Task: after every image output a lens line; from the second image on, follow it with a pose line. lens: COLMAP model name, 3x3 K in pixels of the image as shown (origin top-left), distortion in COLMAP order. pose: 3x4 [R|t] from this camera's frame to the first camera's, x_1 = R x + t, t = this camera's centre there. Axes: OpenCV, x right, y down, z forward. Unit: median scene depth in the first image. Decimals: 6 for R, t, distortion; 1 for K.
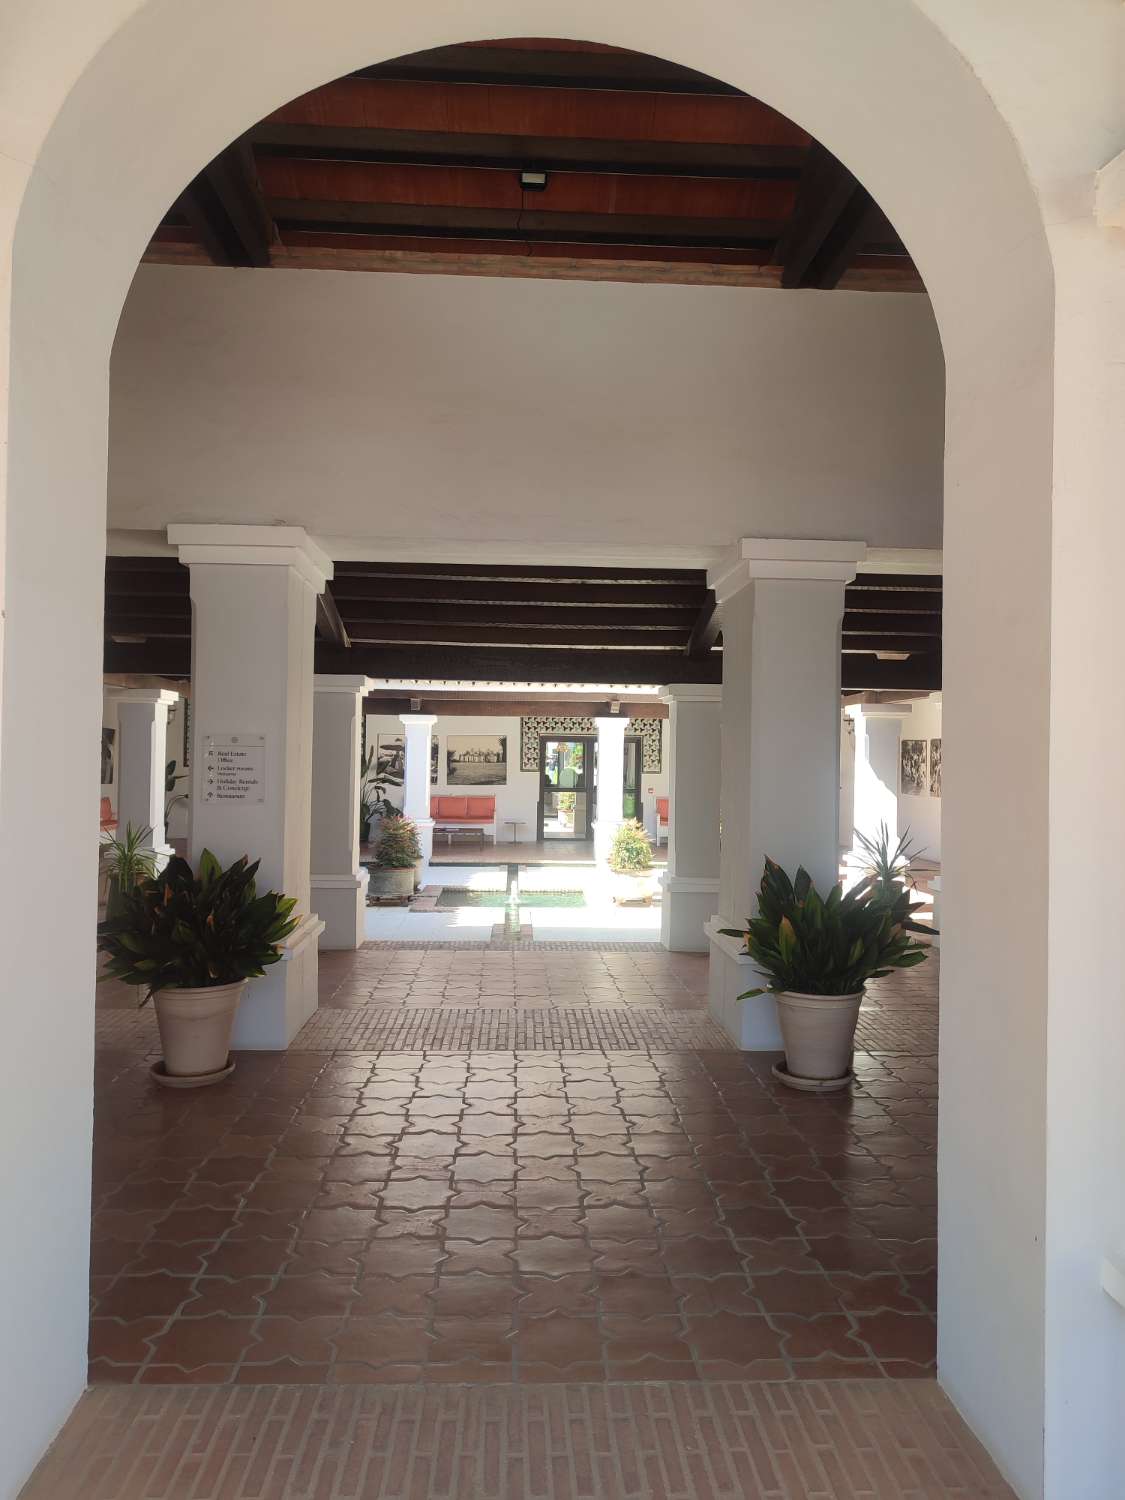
lens RADIAL K [[1049.2, 0, 563.7], [0, 1049.2, 749.0], [0, 0, 1]] dist [-0.005648, -0.006736]
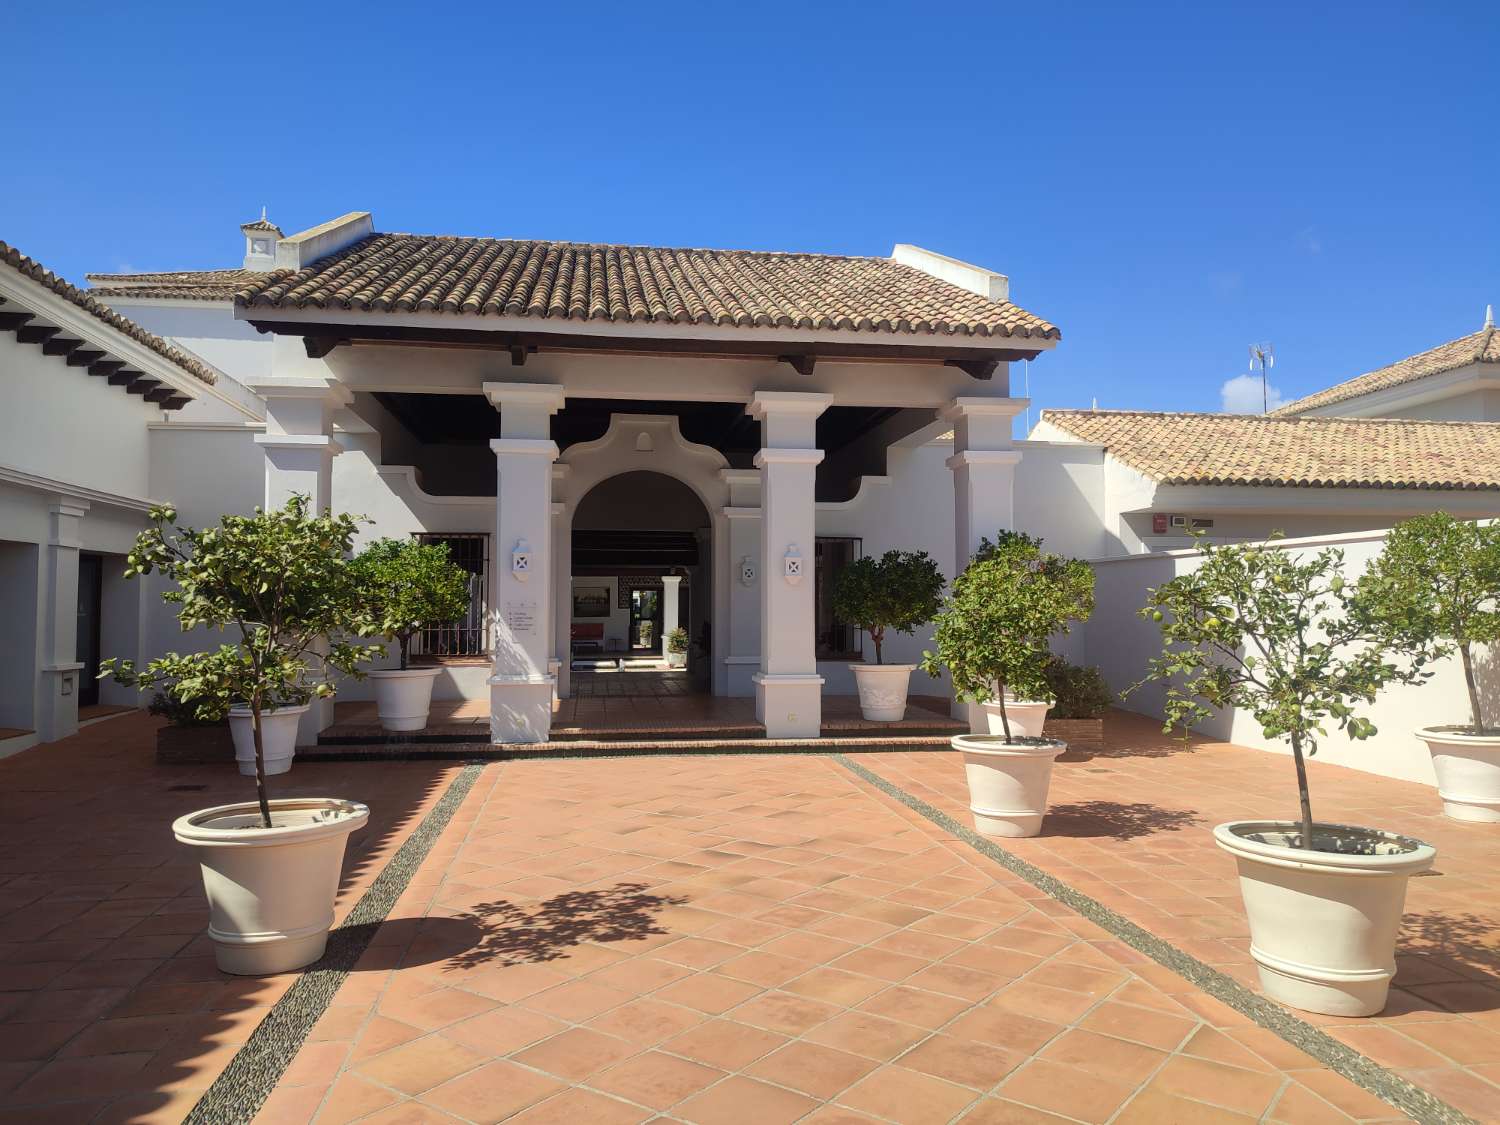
lens RADIAL K [[1049.2, 0, 748.6], [0, 1049.2, 563.5], [0, 0, 1]] dist [-0.005648, -0.006736]
pose [[0.993915, -0.007357, 0.109904, -0.019197], [0.011457, 0.999260, -0.036717, 0.014179], [-0.109553, 0.037752, 0.993264, -0.681079]]
